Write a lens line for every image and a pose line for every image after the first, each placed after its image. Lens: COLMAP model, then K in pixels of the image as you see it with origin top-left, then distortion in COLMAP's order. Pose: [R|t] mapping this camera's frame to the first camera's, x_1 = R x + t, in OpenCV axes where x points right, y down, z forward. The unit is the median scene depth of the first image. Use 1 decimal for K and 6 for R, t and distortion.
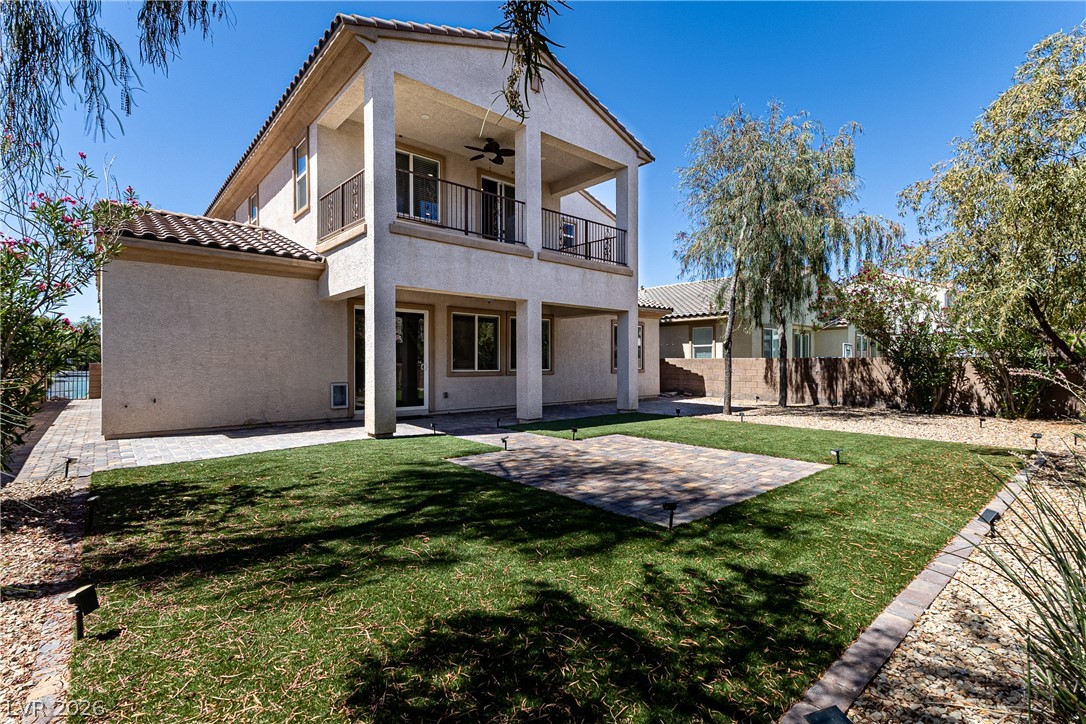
lens RADIAL K [[499.1, 0, 540.4], [0, 499.1, 363.6], [0, 0, 1]] dist [0.013925, -0.000402]
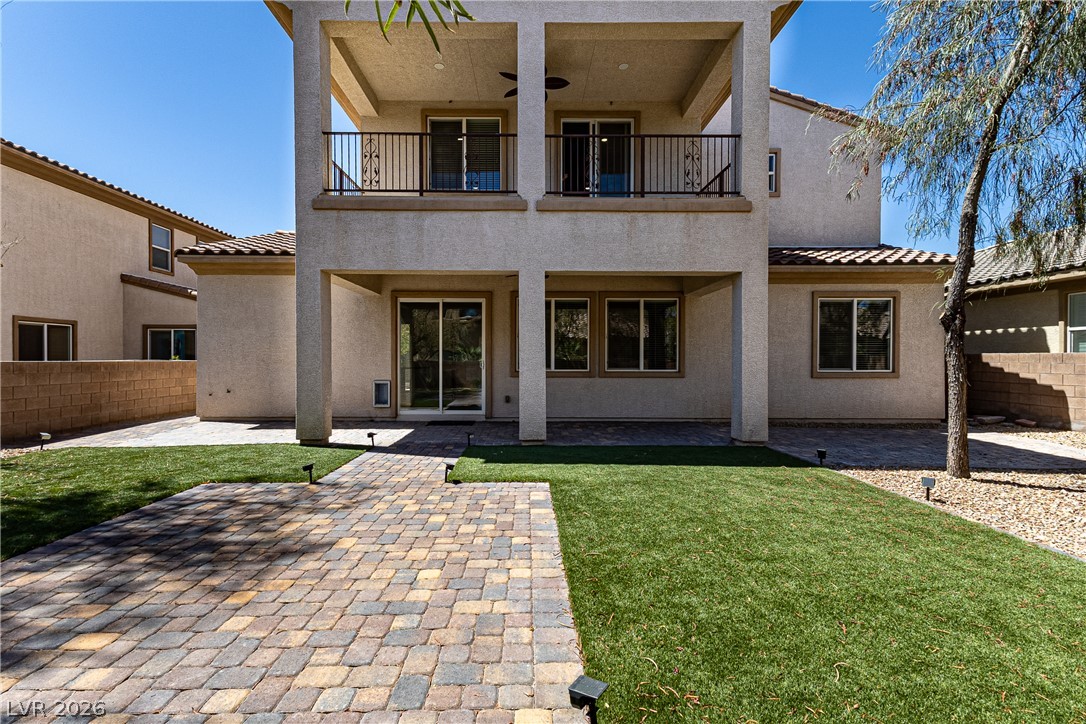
lens RADIAL K [[499.1, 0, 540.3], [0, 499.1, 365.1], [0, 0, 1]] dist [0.013925, -0.000402]
pose [[0.755763, 0.008801, -0.654786, 0.426090], [-0.004603, 0.999956, 0.008126, -0.000161], [0.654829, -0.003127, 0.755771, 0.446488]]
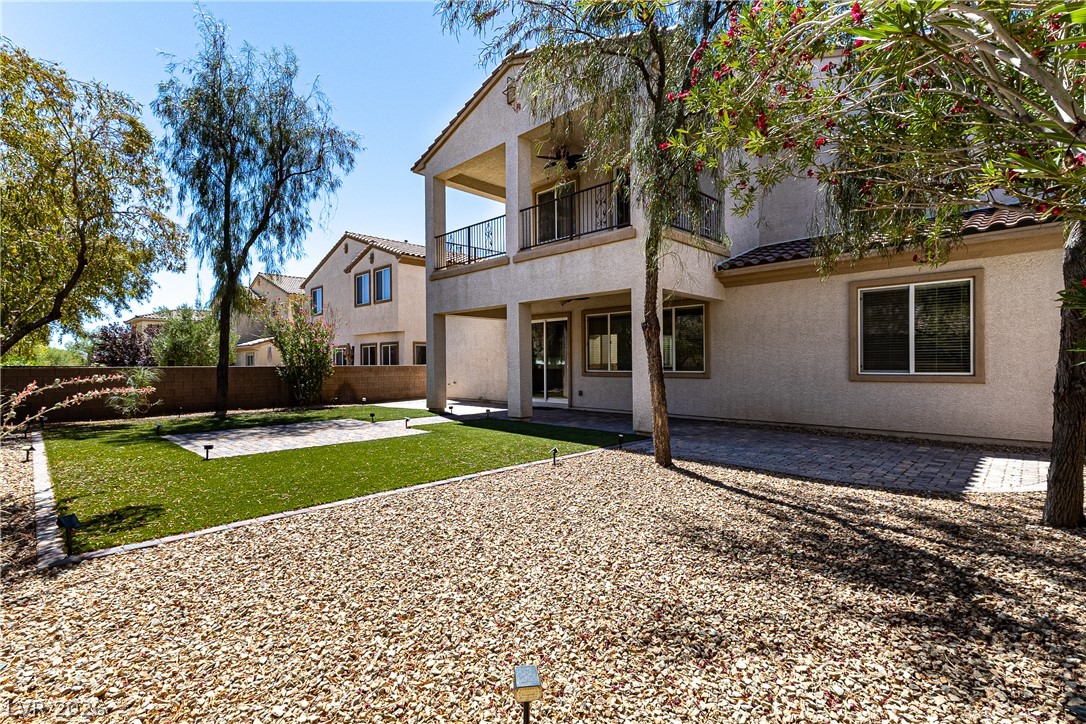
lens RADIAL K [[499.1, 0, 547.4], [0, 499.1, 361.8], [0, 0, 1]] dist [0.013925, -0.000402]
pose [[0.081894, -0.003915, -0.996633, 0.878387], [0.003210, 0.999988, -0.003665, -0.000897], [0.996636, -0.002899, 0.081906, 0.845589]]
